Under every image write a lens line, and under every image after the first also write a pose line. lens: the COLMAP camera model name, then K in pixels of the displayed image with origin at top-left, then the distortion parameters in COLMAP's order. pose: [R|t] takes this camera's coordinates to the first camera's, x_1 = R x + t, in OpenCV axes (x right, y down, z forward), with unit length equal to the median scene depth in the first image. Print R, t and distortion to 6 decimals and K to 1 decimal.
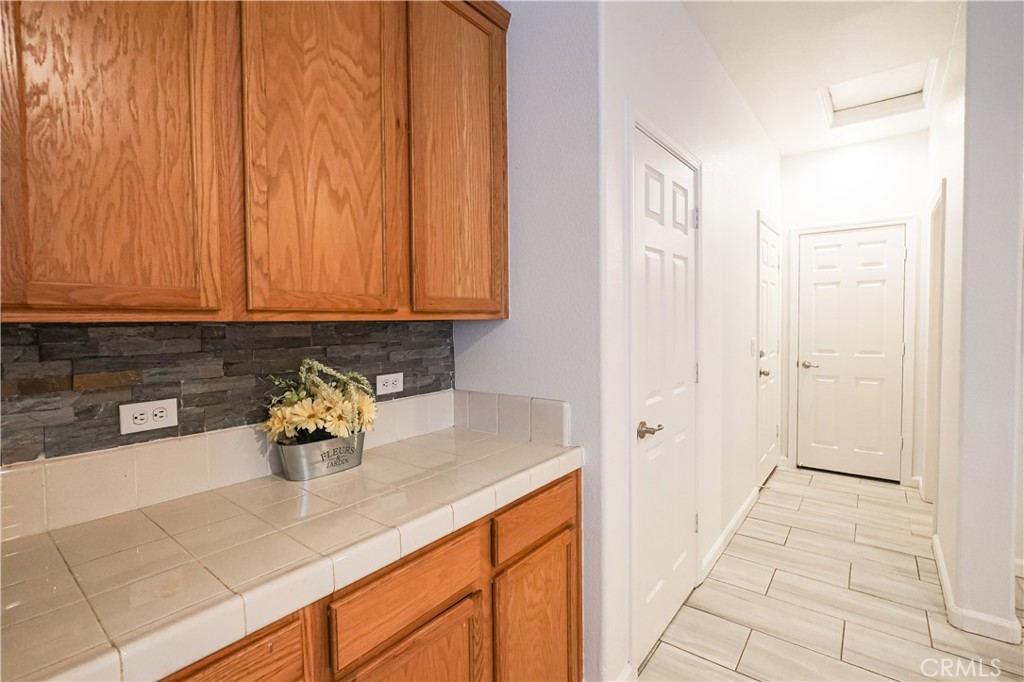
lens RADIAL K [[468.4, 0, 502.5], [0, 468.4, 339.8], [0, 0, 1]] dist [-0.001880, 0.001918]
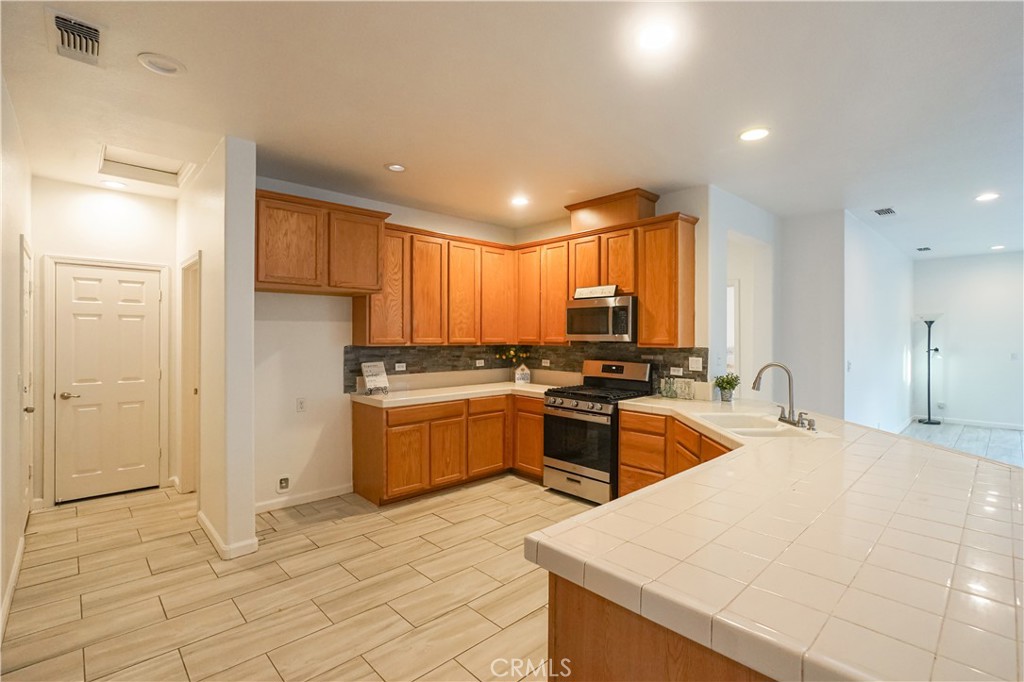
lens RADIAL K [[468.4, 0, 529.0], [0, 468.4, 338.9], [0, 0, 1]] dist [-0.001880, 0.001918]
pose [[0.119084, 0.013107, 0.992798, -0.249977], [0.030927, 0.999379, -0.016904, -0.023510], [-0.992402, 0.032717, 0.118605, -0.097497]]
